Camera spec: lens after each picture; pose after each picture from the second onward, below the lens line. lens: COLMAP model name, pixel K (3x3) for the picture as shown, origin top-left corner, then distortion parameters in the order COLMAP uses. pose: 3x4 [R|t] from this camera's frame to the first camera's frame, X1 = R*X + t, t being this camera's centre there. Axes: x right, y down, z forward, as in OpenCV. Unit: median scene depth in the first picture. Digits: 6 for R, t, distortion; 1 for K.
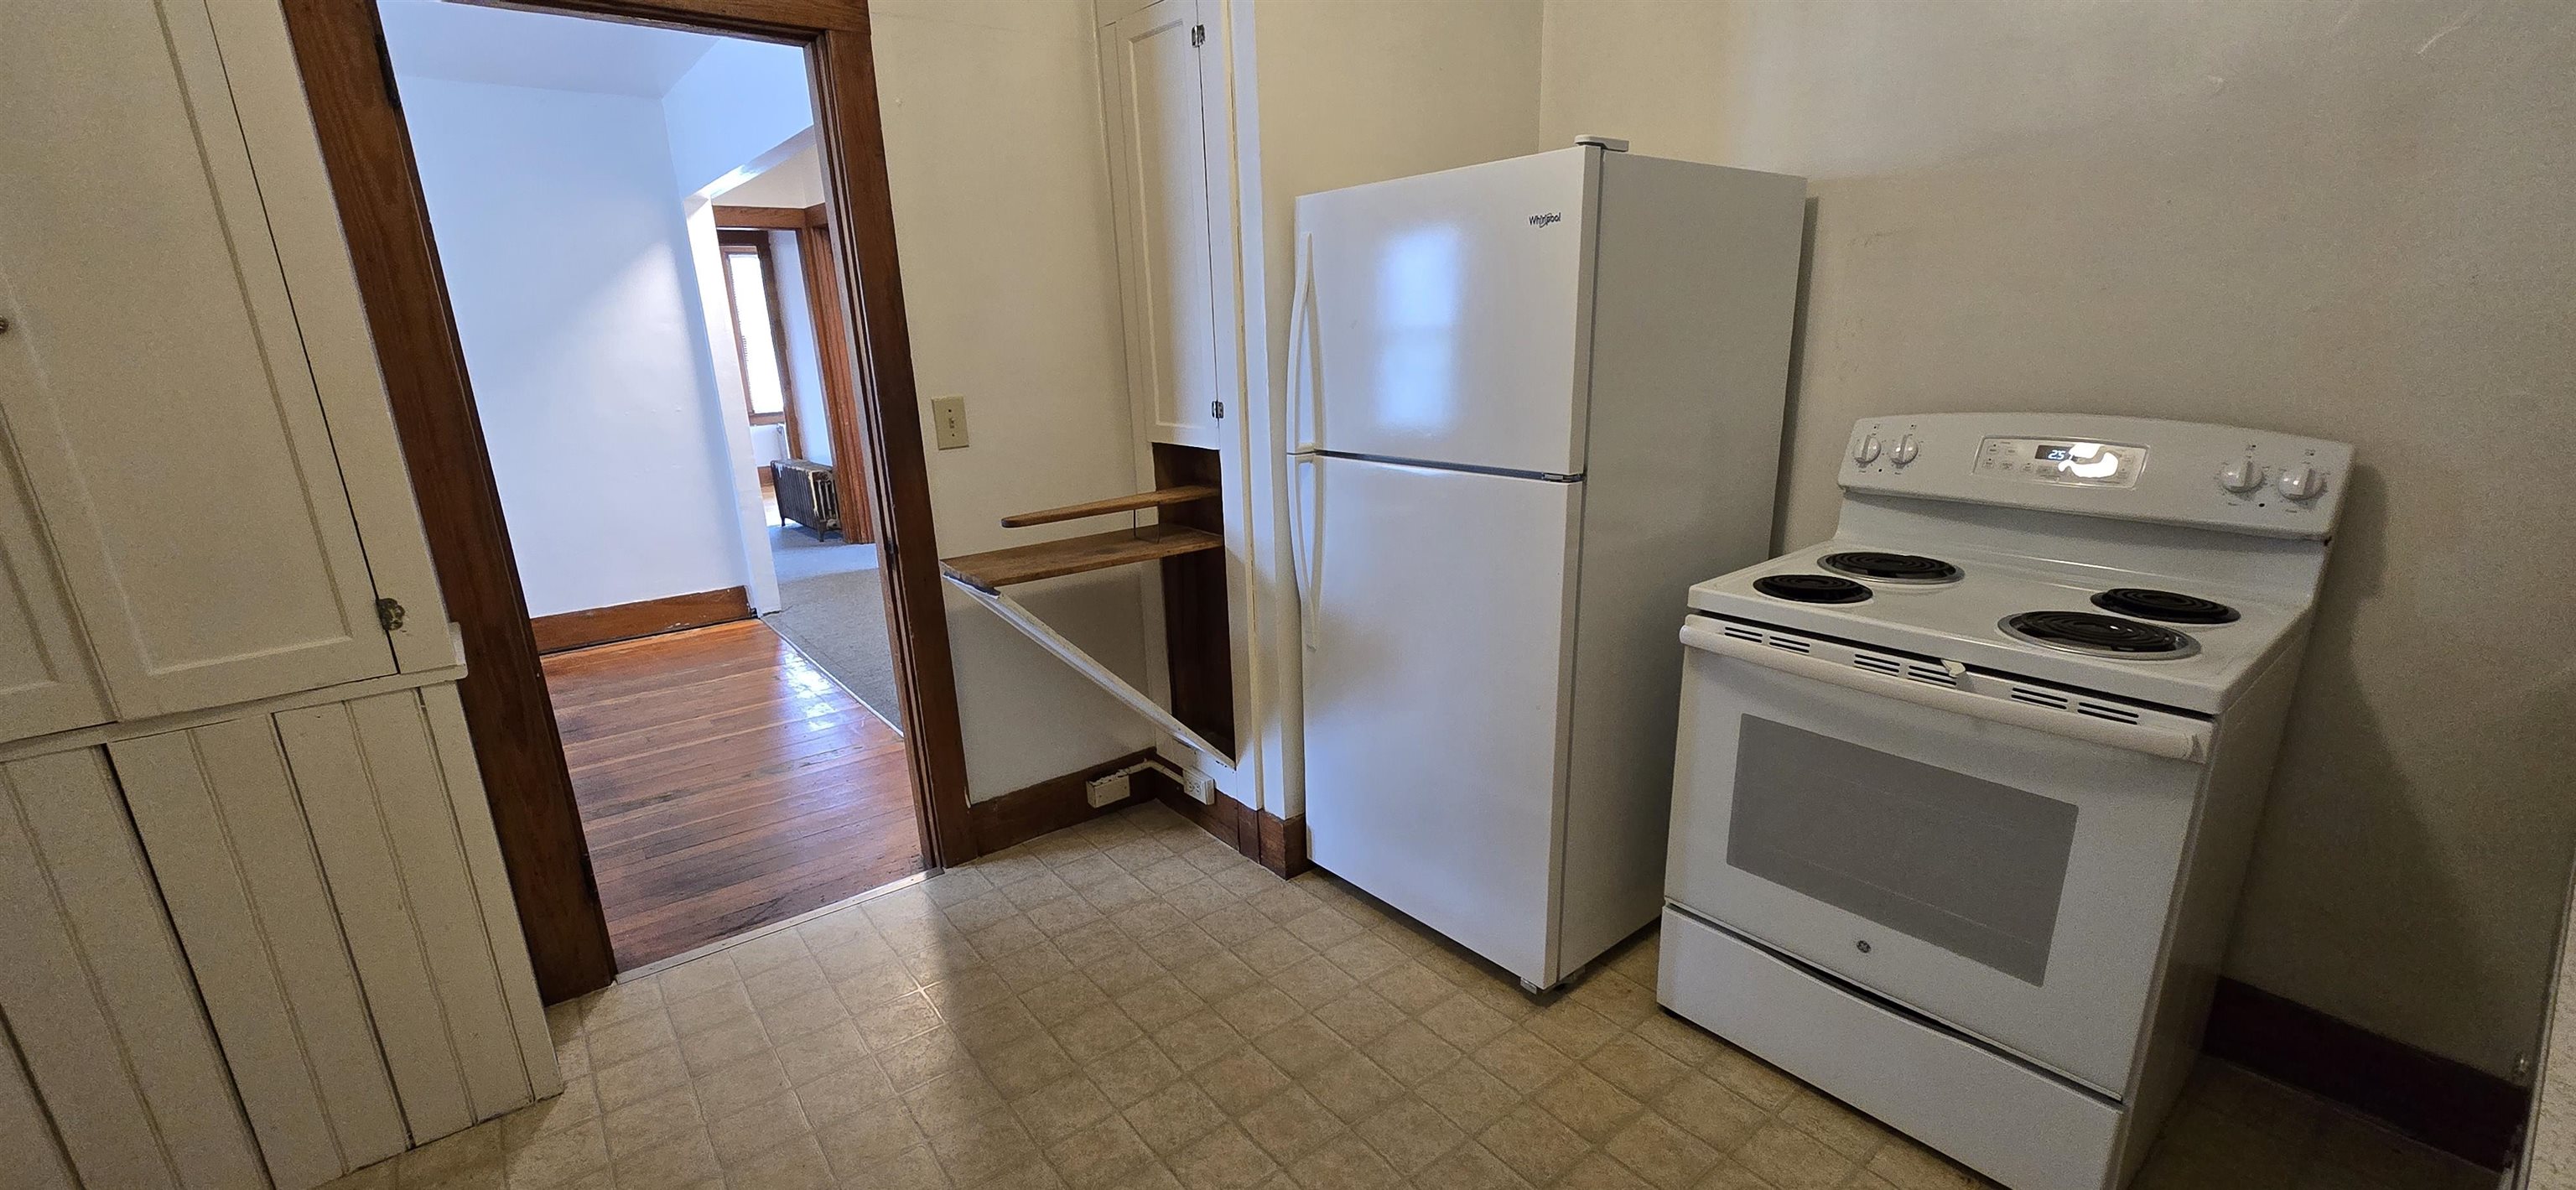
lens RADIAL K [[1044.9, 0, 1275.3], [0, 1044.9, 639.5], [0, 0, 1]] dist [0.000687, -0.000844]
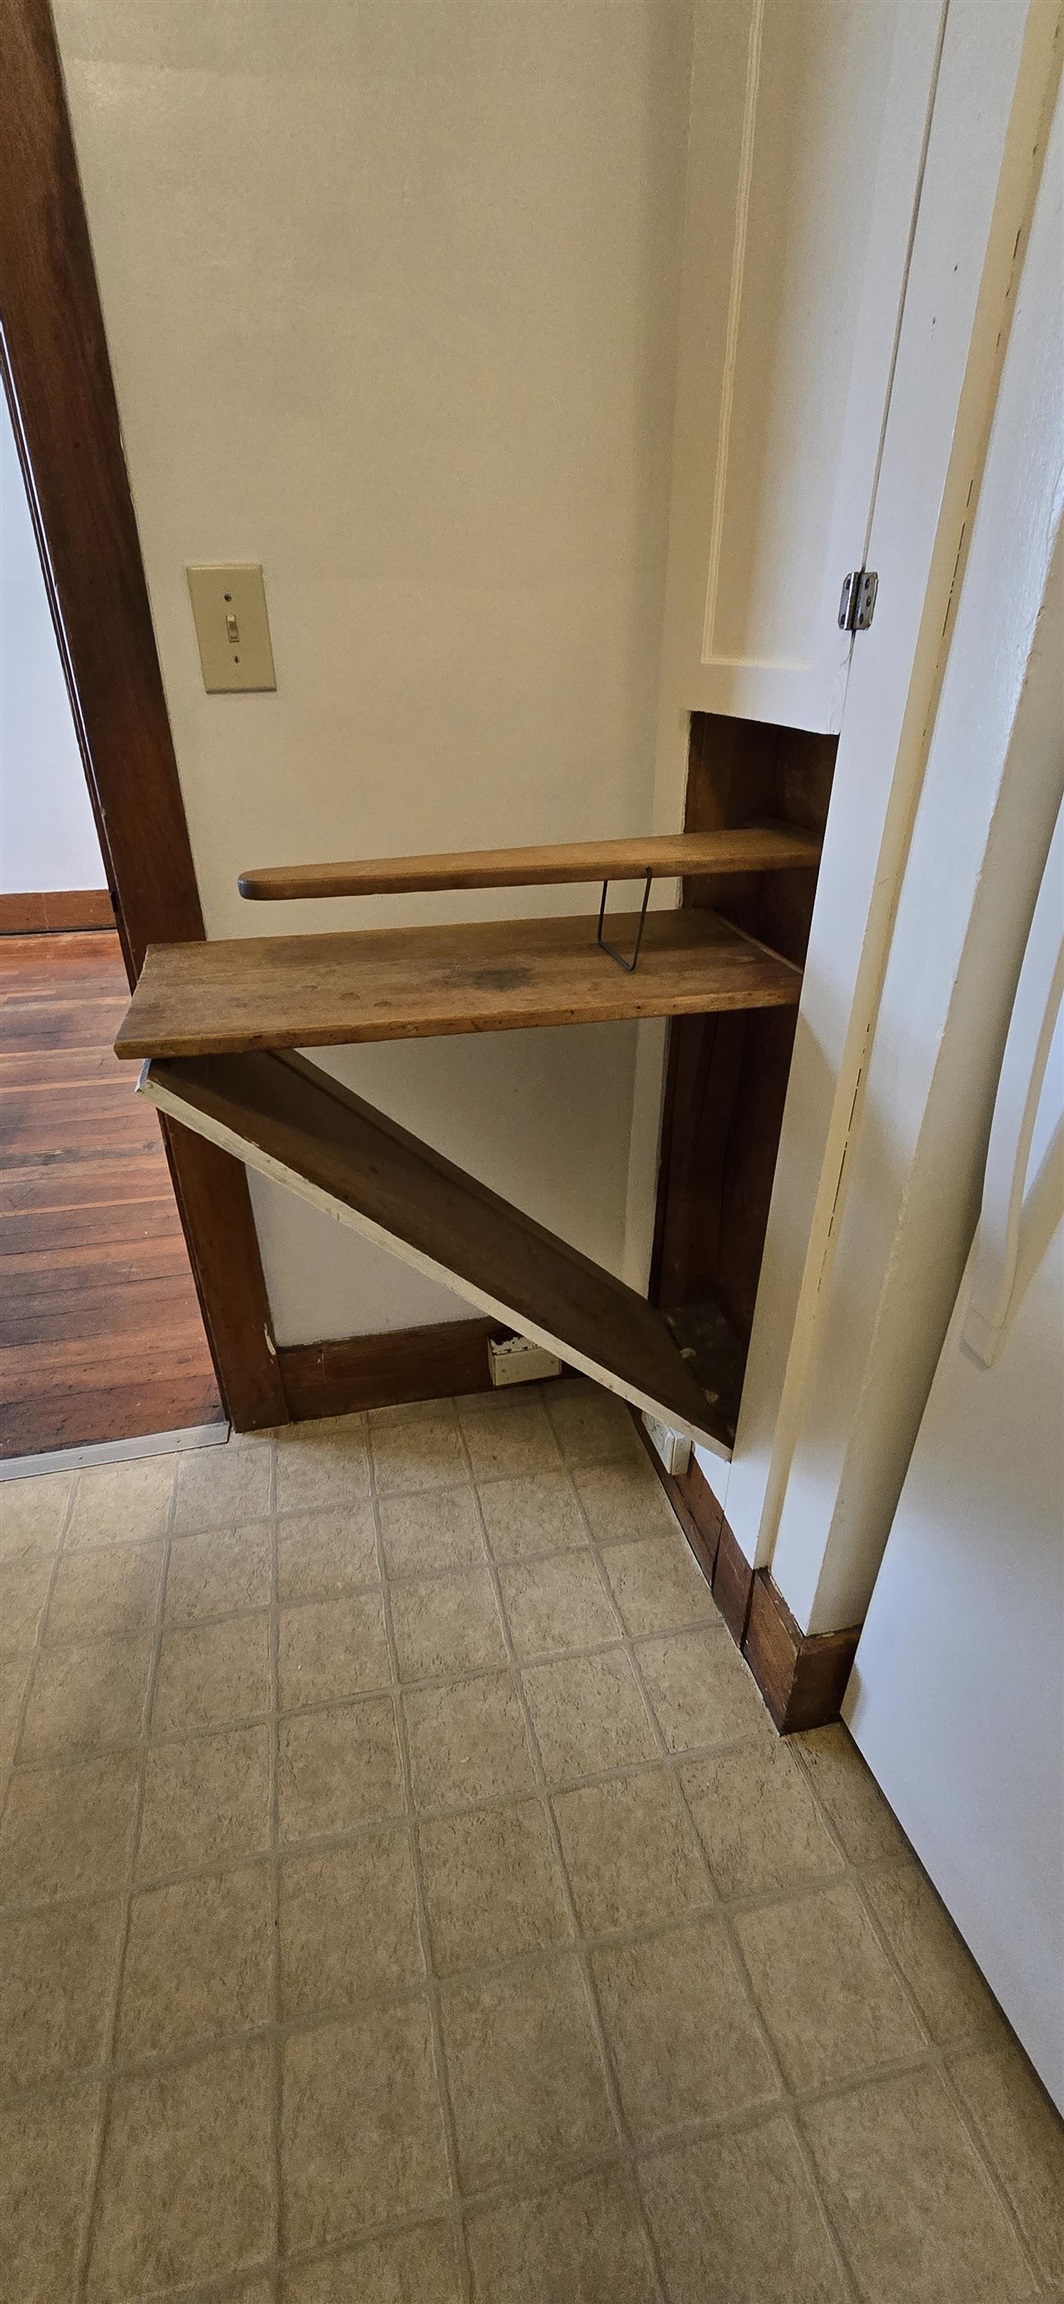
lens RADIAL K [[934.5, 0, 507.9], [0, 934.5, 1145.0], [0, 0, 1]] dist [0.000687, -0.000844]
pose [[0.904919, 0.227557, -0.359638, -0.008413], [-0.146441, 0.959935, 0.238915, -0.087269], [0.399596, -0.163533, 0.901987, 0.523584]]
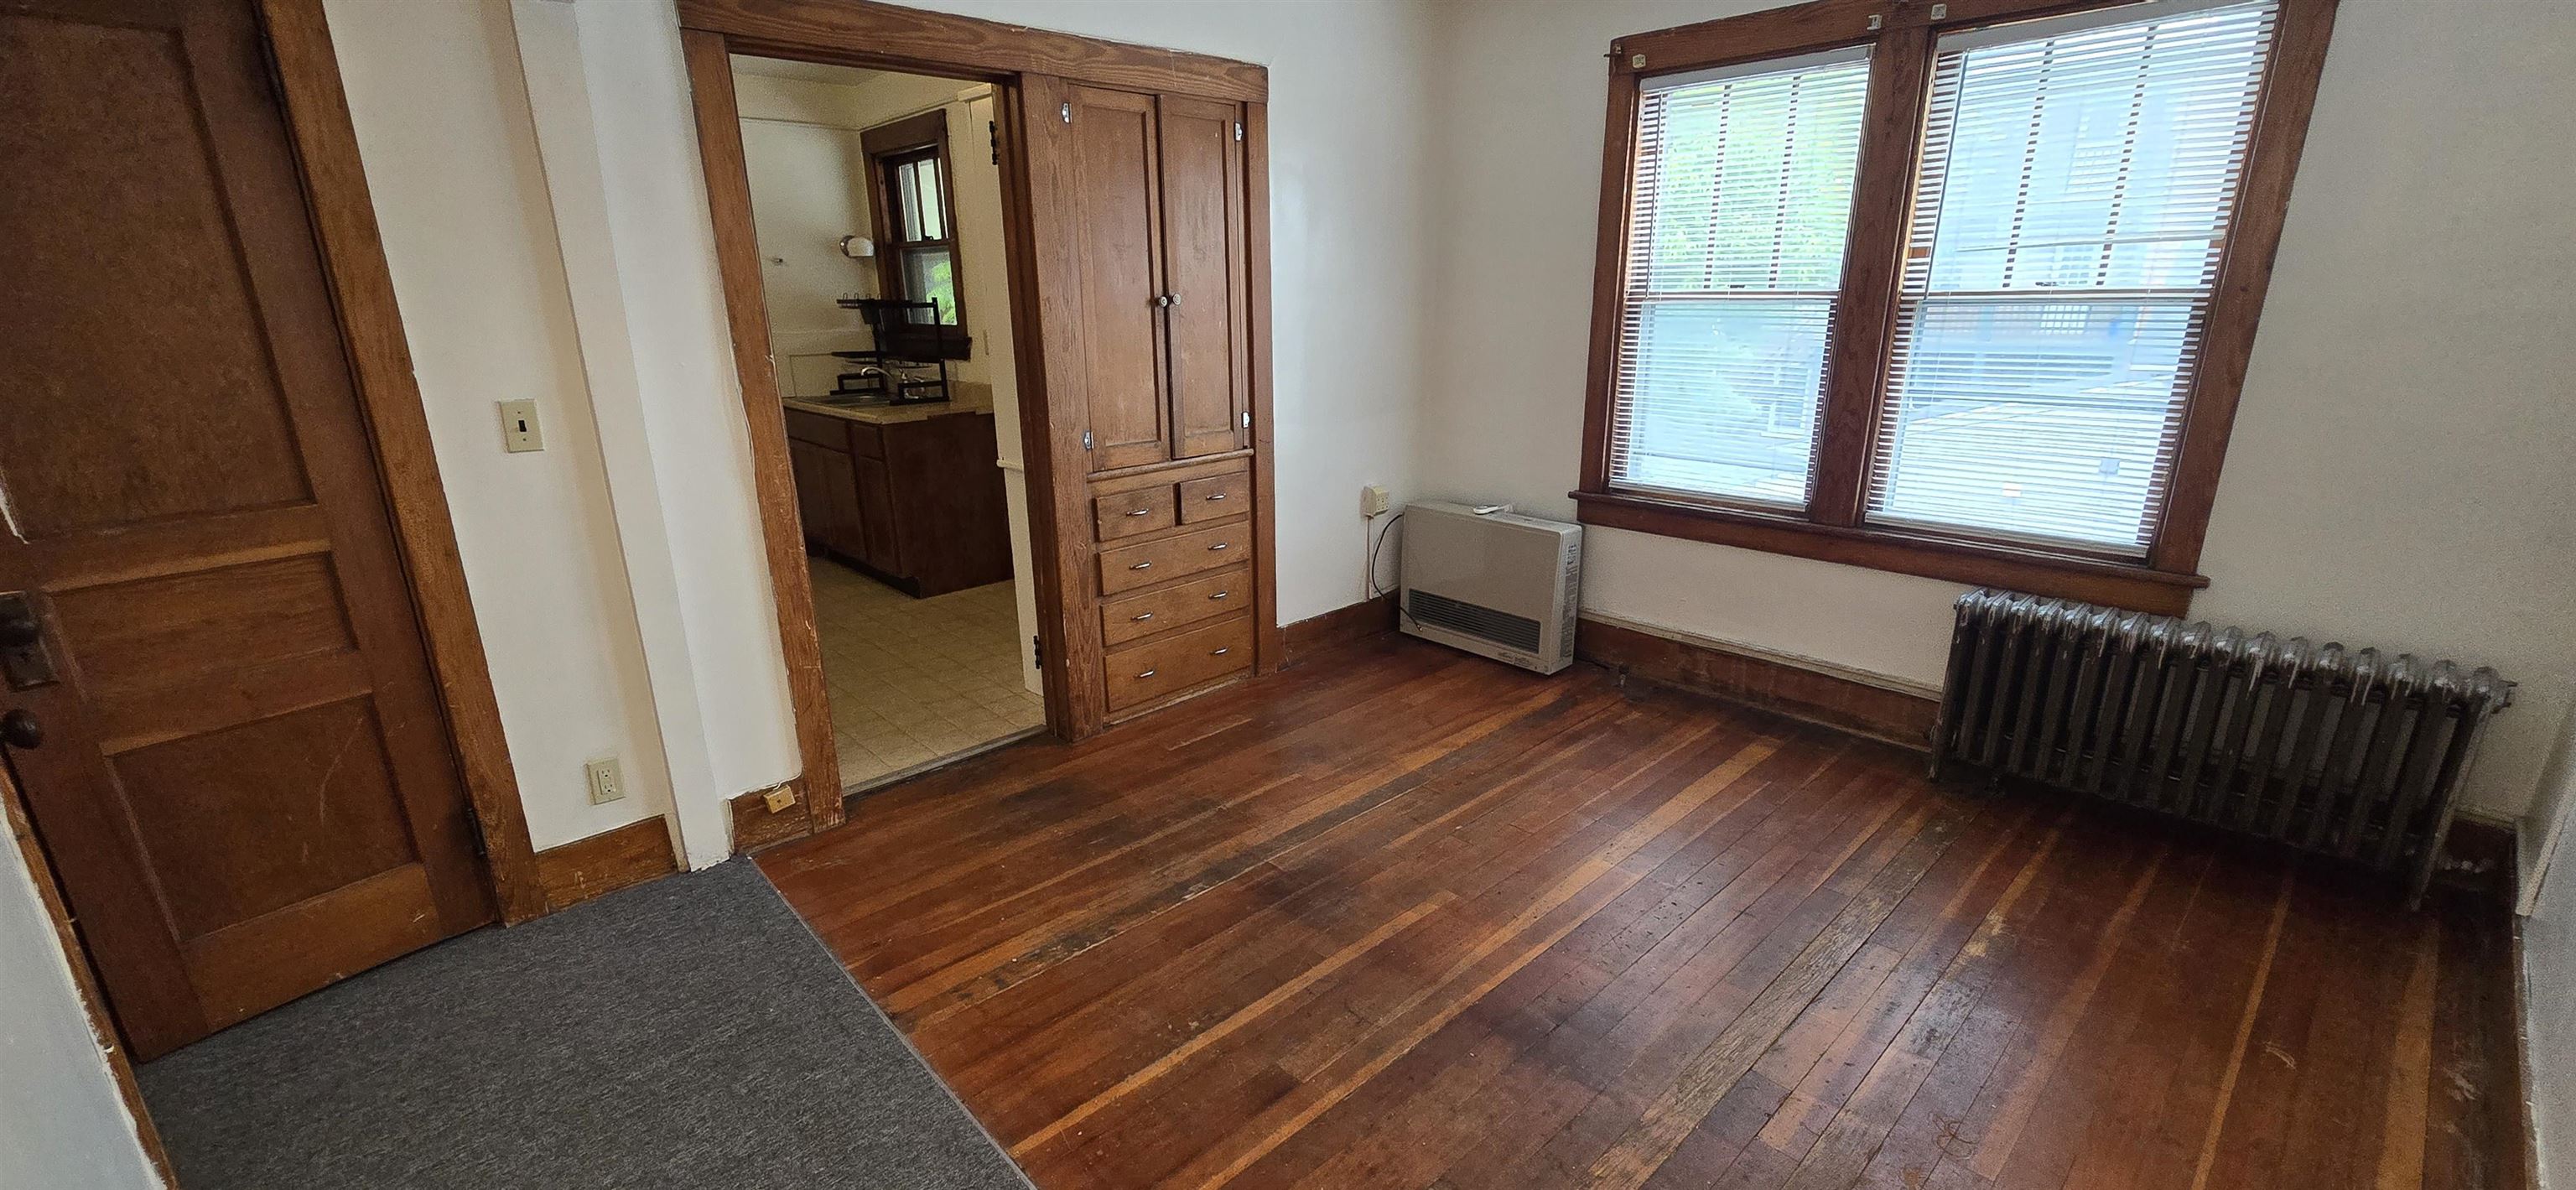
lens RADIAL K [[1044.9, 0, 1275.2], [0, 1044.9, 618.1], [0, 0, 1]] dist [0.000687, -0.000844]
pose [[-0.995230, 0.064778, -0.072944, -0.644320], [0.012206, 0.824533, 0.565683, -0.494118], [0.096789, 0.562094, -0.821390, 1.635691]]
